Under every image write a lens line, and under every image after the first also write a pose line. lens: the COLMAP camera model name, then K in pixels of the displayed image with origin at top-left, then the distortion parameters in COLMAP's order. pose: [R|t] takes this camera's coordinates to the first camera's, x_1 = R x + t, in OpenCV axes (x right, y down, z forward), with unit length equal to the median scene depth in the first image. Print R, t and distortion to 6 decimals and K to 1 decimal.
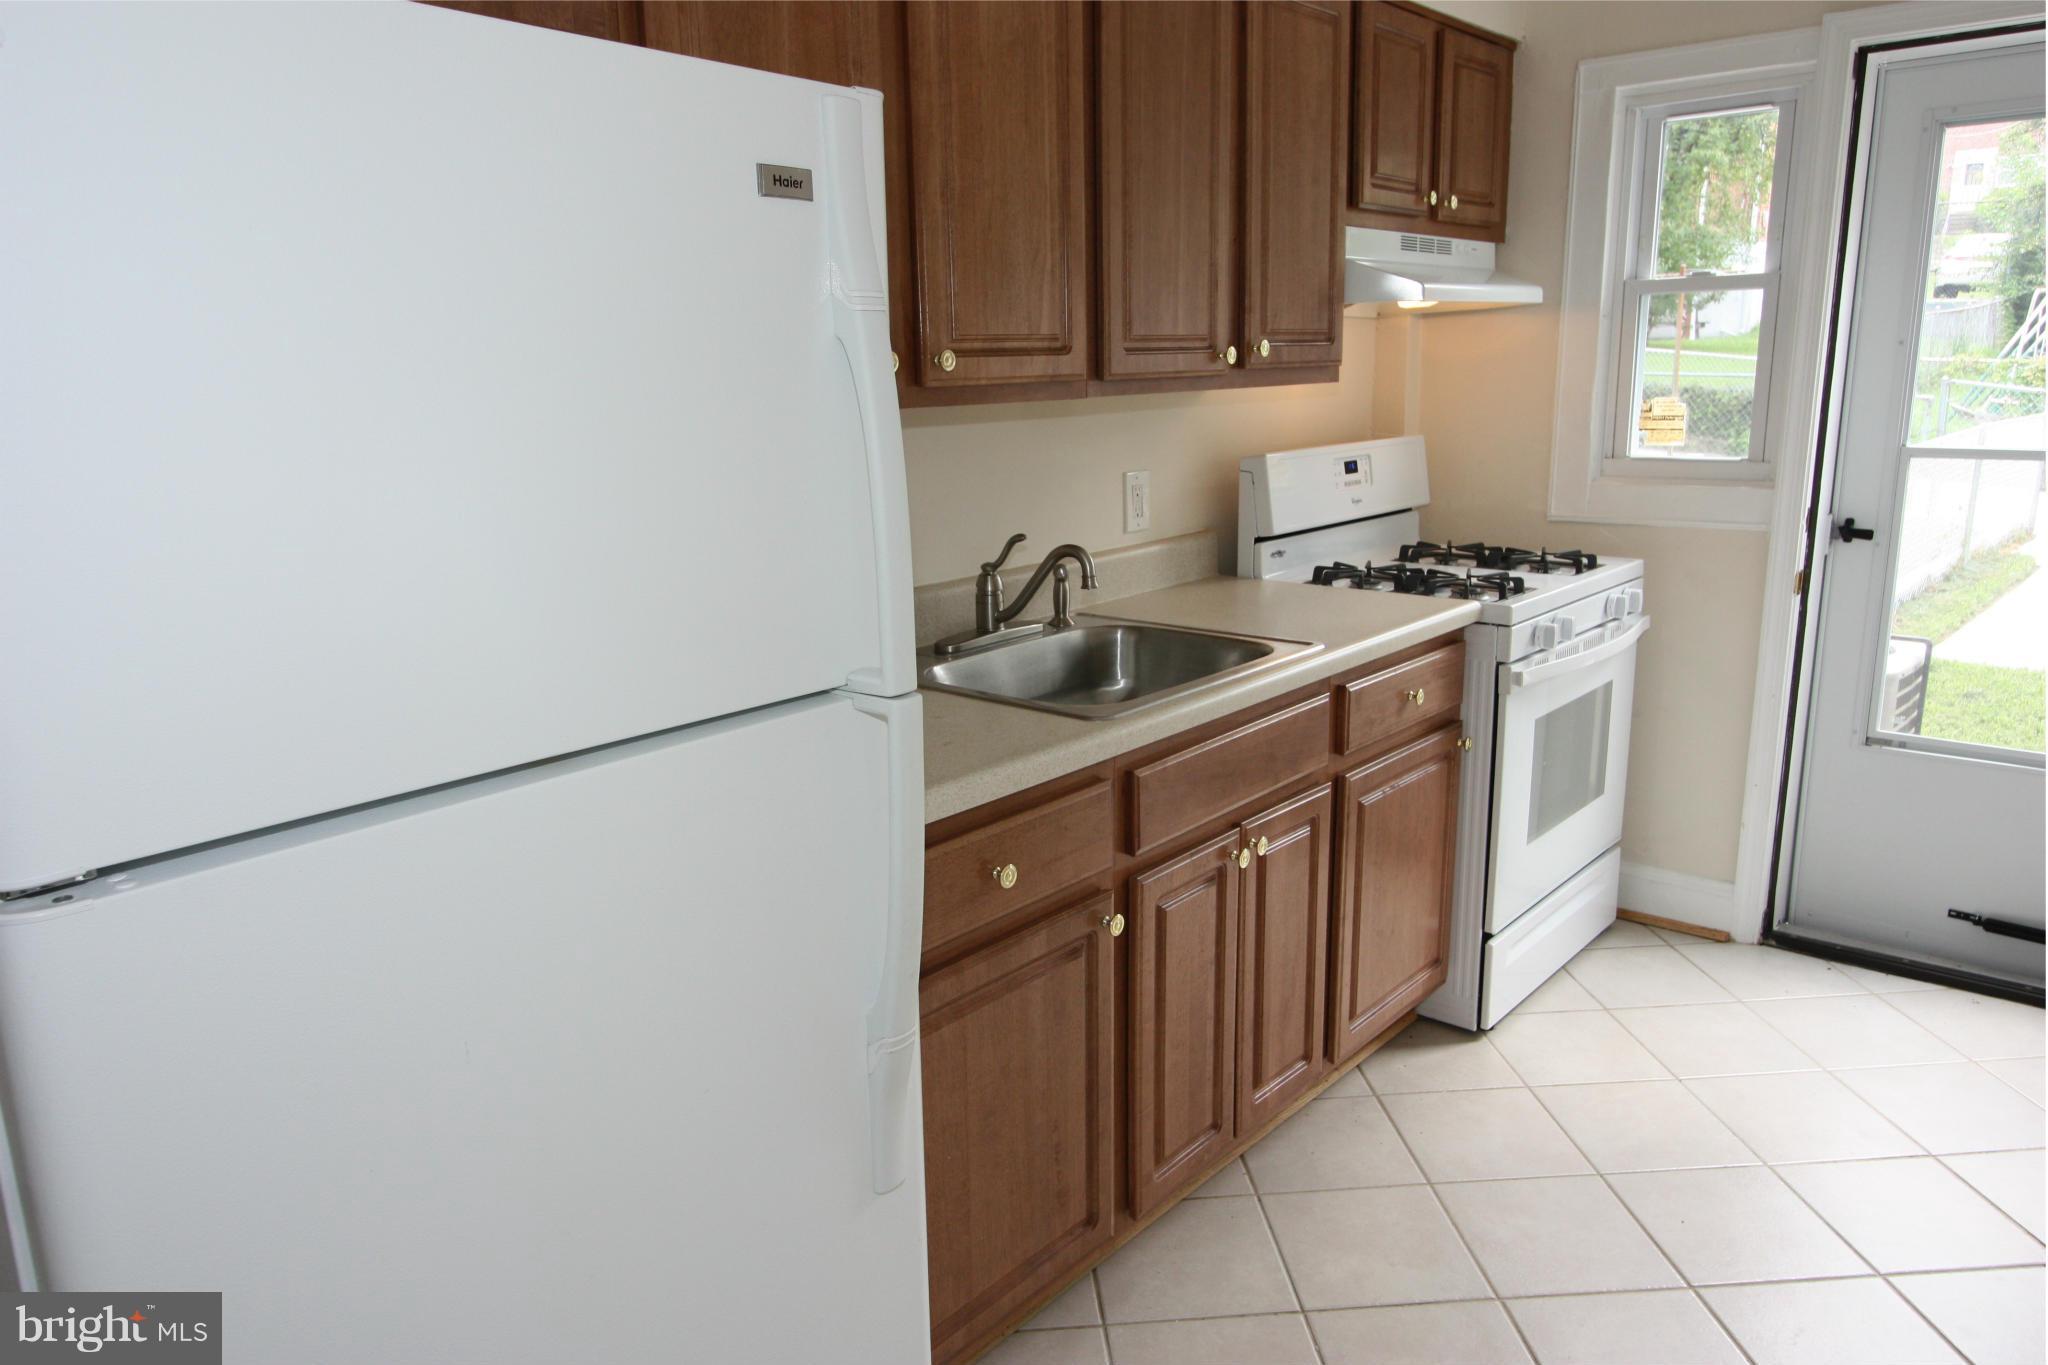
lens RADIAL K [[1418.9, 0, 1022.9], [0, 1418.9, 682.5], [0, 0, 1]] dist [-0.000125, -0.000292]
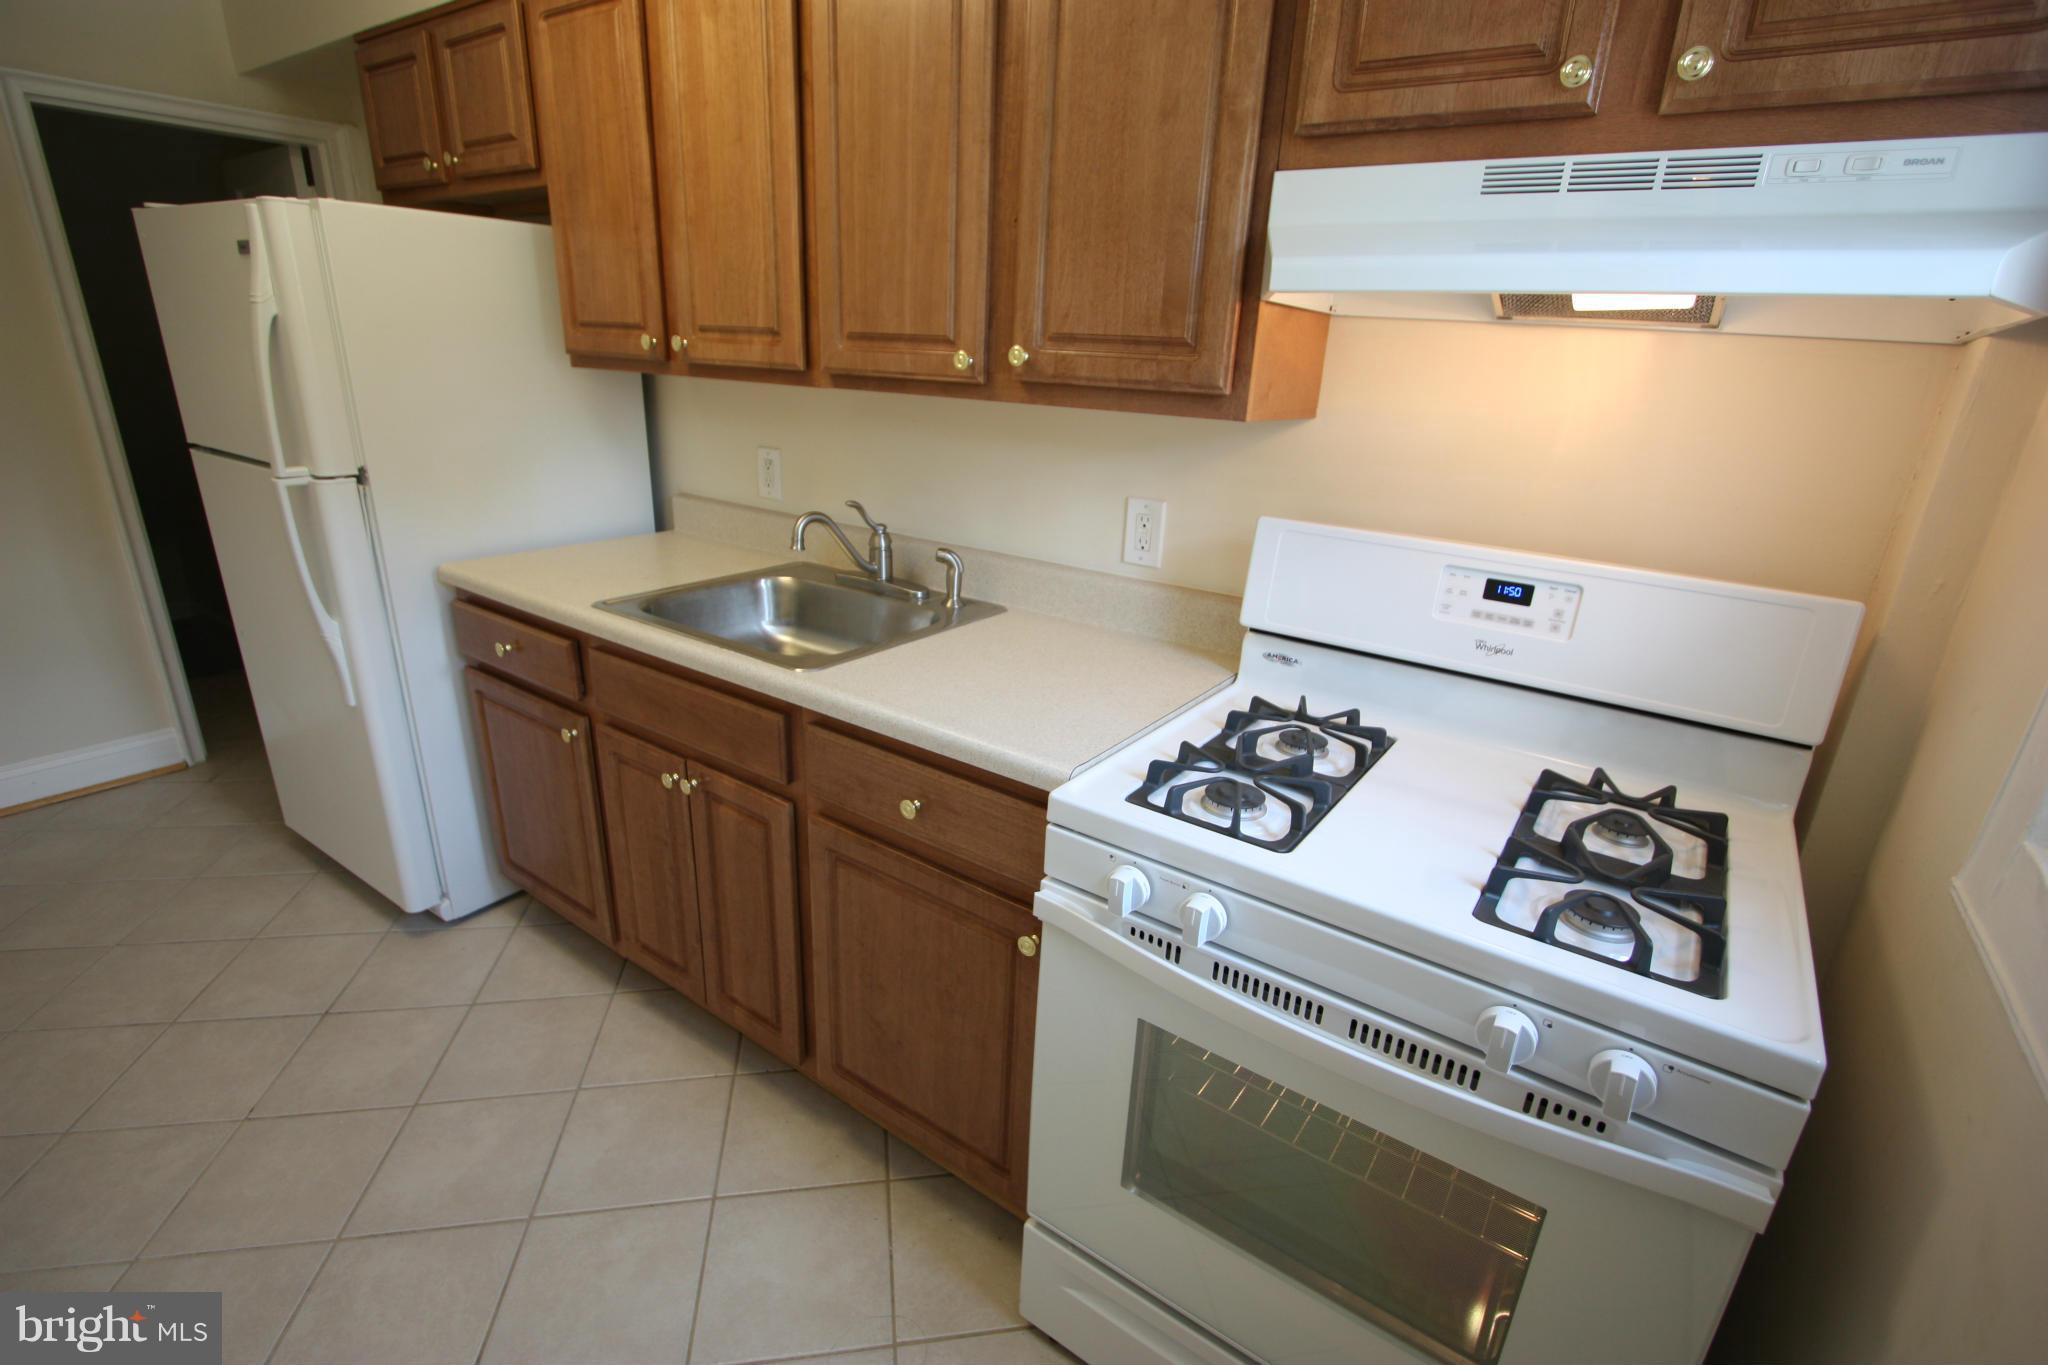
lens RADIAL K [[939.9, 0, 1017.8], [0, 939.9, 680.4], [0, 0, 1]] dist [-0.015538, 0.000849]
pose [[0.106433, 0.355464, -0.928610, 0.615258], [-0.271474, 0.908821, 0.316774, -0.196364], [0.956543, 0.218378, 0.193228, 0.778650]]
